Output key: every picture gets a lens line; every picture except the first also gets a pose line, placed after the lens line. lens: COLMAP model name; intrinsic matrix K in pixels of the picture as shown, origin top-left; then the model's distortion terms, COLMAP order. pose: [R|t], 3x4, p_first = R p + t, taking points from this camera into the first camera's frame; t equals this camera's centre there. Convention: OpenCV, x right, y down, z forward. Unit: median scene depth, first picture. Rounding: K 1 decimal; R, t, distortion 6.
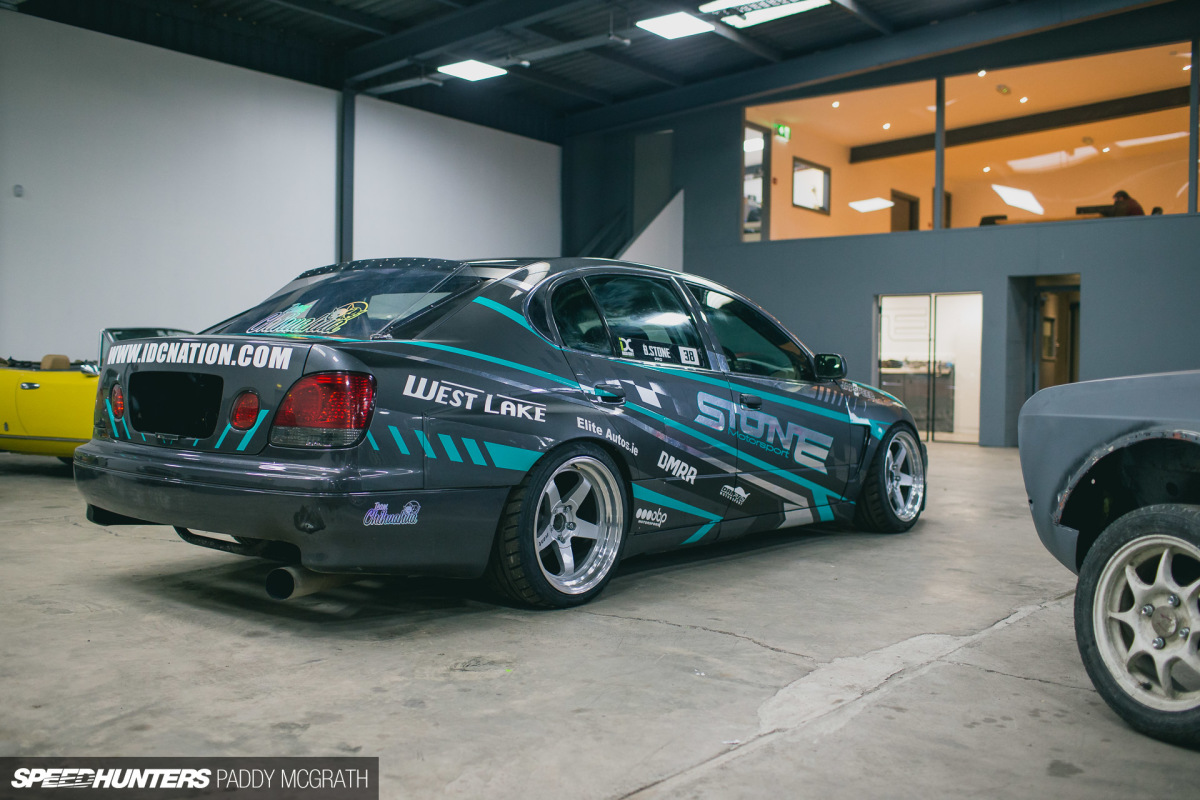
lens RADIAL K [[1239.3, 0, 600.0], [0, 1239.3, 400.0], [0, 0, 1]] dist [-0.074759, 0.047303]
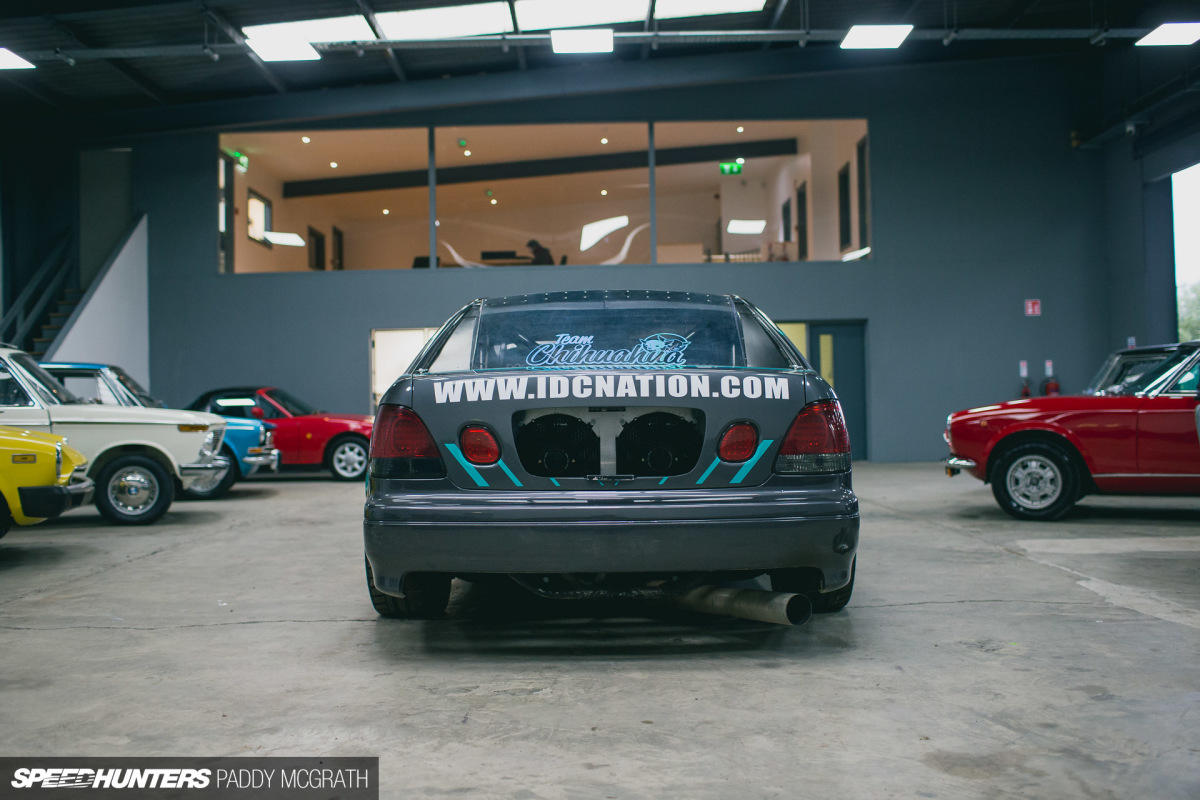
lens RADIAL K [[1239.3, 0, 600.0], [0, 1239.3, 400.0], [0, 0, 1]] dist [-0.074759, 0.047303]
pose [[0.756632, -0.025827, 0.653331, -0.371251], [0.044152, 0.998957, -0.011643, -0.006772], [-0.652349, 0.037655, 0.756983, 0.116005]]
